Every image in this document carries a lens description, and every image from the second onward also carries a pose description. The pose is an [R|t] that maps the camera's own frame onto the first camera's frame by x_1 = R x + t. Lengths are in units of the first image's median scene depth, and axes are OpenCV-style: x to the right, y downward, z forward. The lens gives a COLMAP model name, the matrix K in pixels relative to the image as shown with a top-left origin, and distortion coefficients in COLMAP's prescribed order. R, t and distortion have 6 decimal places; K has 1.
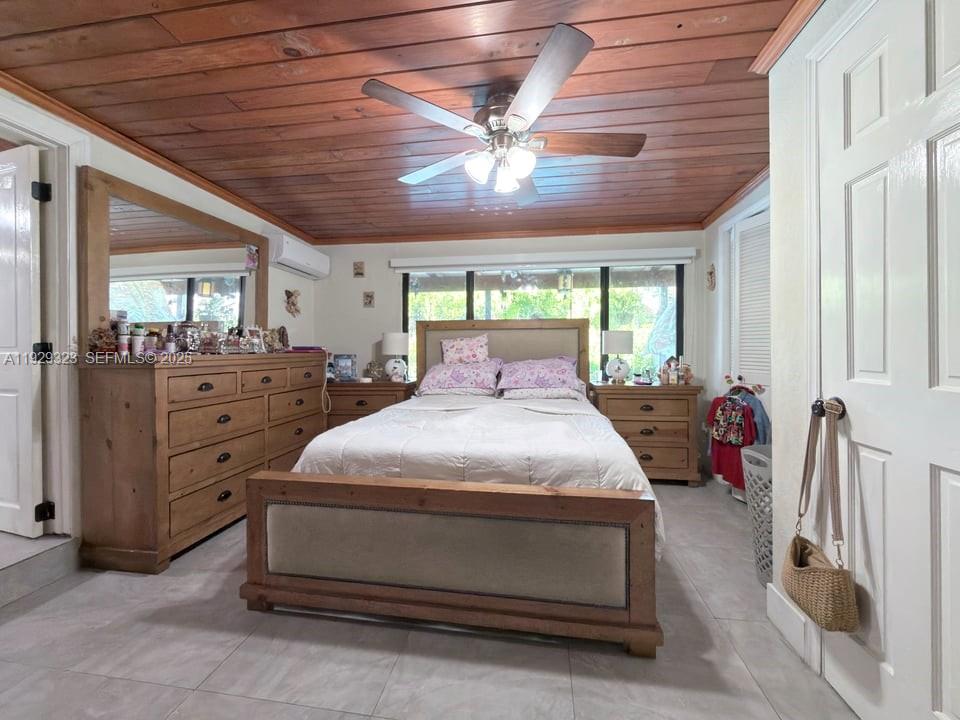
lens RADIAL K [[393.1, 0, 479.8], [0, 393.1, 353.9], [0, 0, 1]] dist [0.000493, -0.000066]
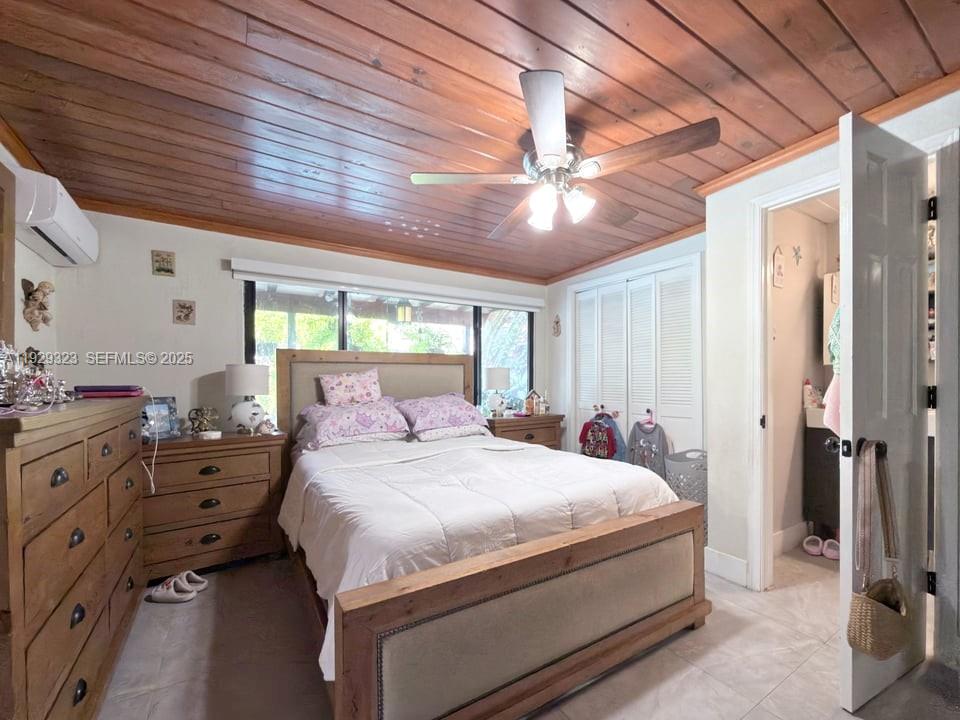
lens RADIAL K [[406.5, 0, 477.3], [0, 406.5, 386.6], [0, 0, 1]] dist [0.000097, -0.000124]
pose [[0.753909, -0.012965, 0.656851, -0.433058], [0.011327, 0.999913, 0.006735, -0.015706], [-0.656881, 0.002363, 0.753990, 0.203521]]
